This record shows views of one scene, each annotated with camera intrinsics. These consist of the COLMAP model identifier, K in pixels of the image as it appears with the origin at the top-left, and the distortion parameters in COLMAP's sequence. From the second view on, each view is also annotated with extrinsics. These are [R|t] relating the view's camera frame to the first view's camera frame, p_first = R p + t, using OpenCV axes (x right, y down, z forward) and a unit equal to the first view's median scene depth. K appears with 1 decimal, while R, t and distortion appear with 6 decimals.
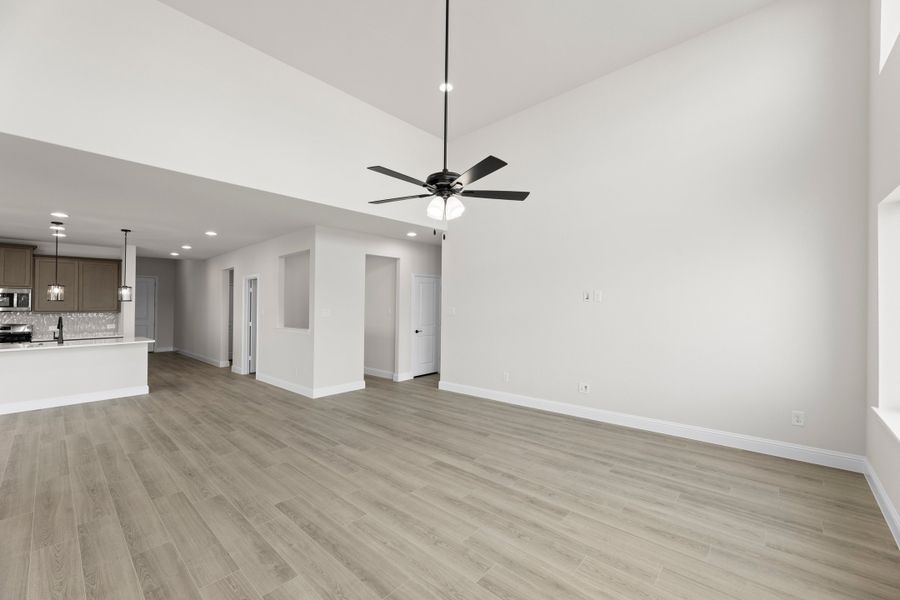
lens RADIAL K [[357.8, 0, 451.6], [0, 357.8, 300.2], [0, 0, 1]] dist [0.000586, 0.000078]
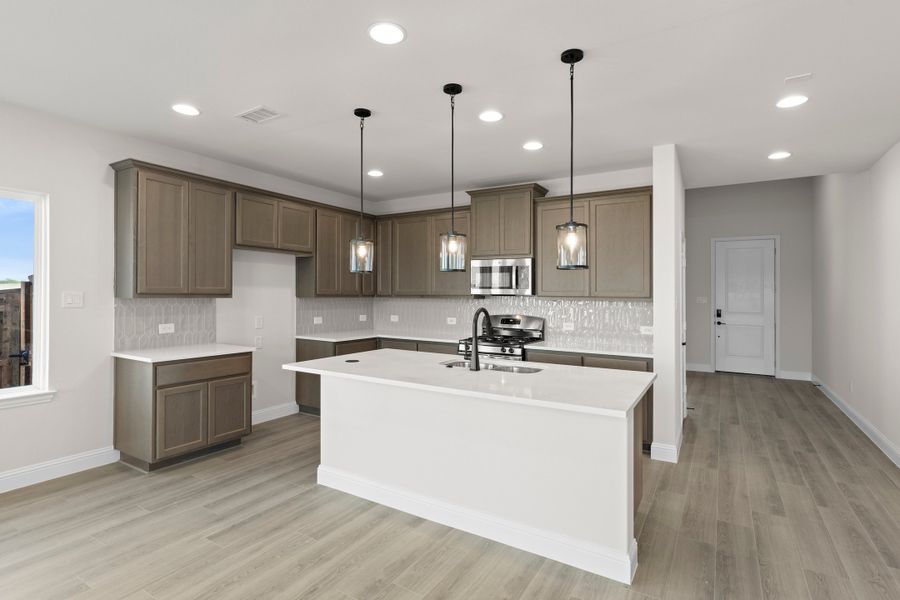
lens RADIAL K [[447.9, 0, 453.2], [0, 447.9, 285.5], [0, 0, 1]] dist [0.001948, -0.000154]
pose [[0.181656, -0.010482, -0.983306, -0.452426], [0.003631, 0.999944, -0.009988, 0.020068], [0.983355, -0.001756, 0.181684, 0.706408]]
